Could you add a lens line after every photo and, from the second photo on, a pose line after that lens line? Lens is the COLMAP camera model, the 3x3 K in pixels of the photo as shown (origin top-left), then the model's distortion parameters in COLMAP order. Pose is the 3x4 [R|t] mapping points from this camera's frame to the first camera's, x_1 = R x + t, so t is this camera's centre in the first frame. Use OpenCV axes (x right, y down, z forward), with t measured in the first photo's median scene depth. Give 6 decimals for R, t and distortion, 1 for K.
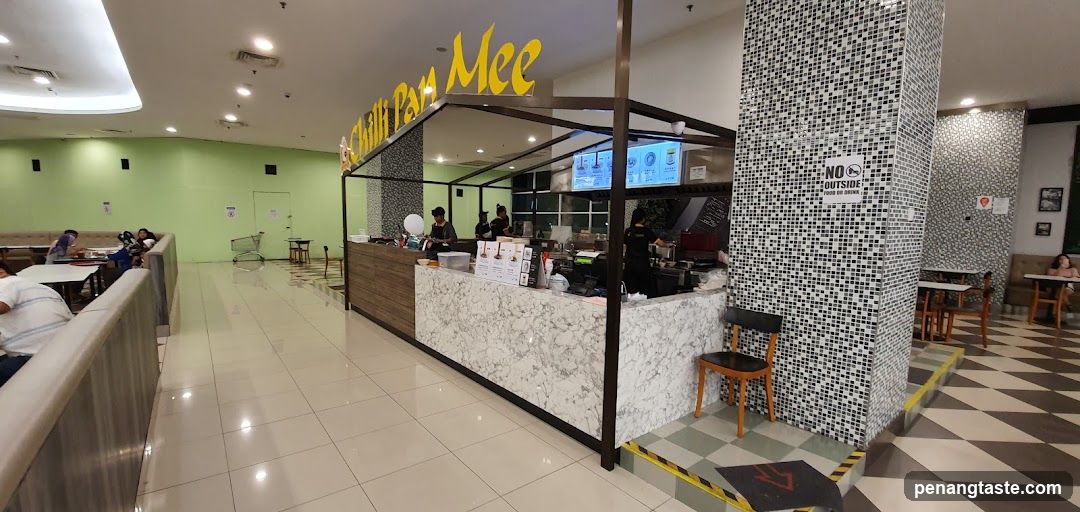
lens RADIAL K [[436.4, 0, 539.5], [0, 436.4, 269.0], [0, 0, 1]] dist [-0.001445, -0.000168]
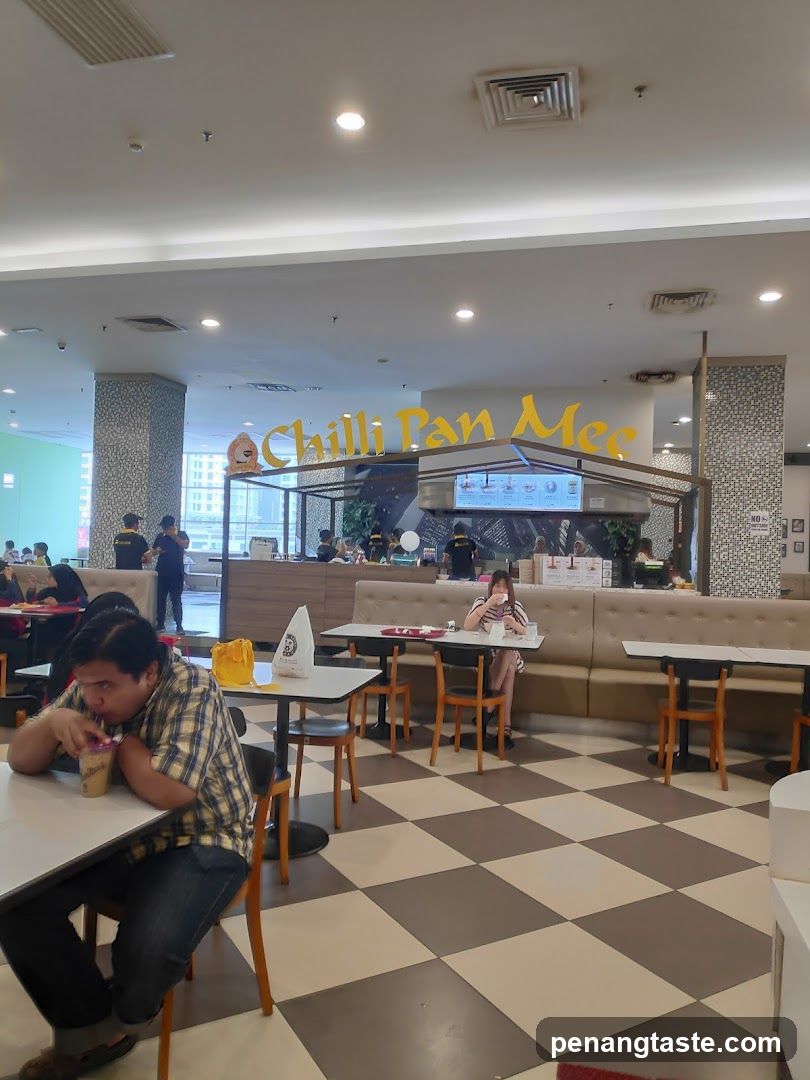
lens RADIAL K [[784.9, 0, 405.0], [0, 784.9, 540.0], [0, 0, 1]] dist [0.000784, 0.000221]
pose [[0.798511, 0.012703, 0.601846, -2.502807], [0.047899, 0.995267, -0.084558, 0.083904], [-0.600071, 0.096349, 0.794123, -0.768013]]
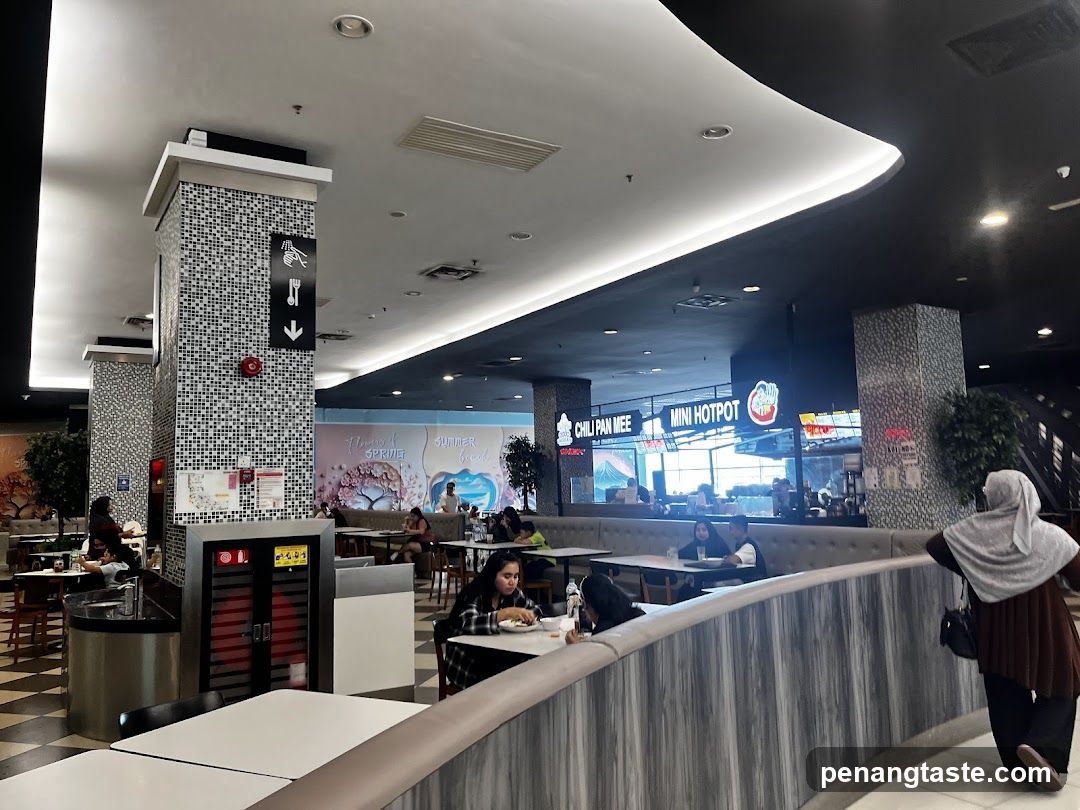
lens RADIAL K [[879.9, 0, 540.0], [0, 879.9, 405.0], [0, 0, 1]] dist [-0.002881, -0.001614]
pose [[0.994101, -0.072287, -0.080856, -0.661712], [0.053275, 0.974824, -0.216518, 0.367660], [0.094471, 0.210934, 0.972925, -3.112962]]
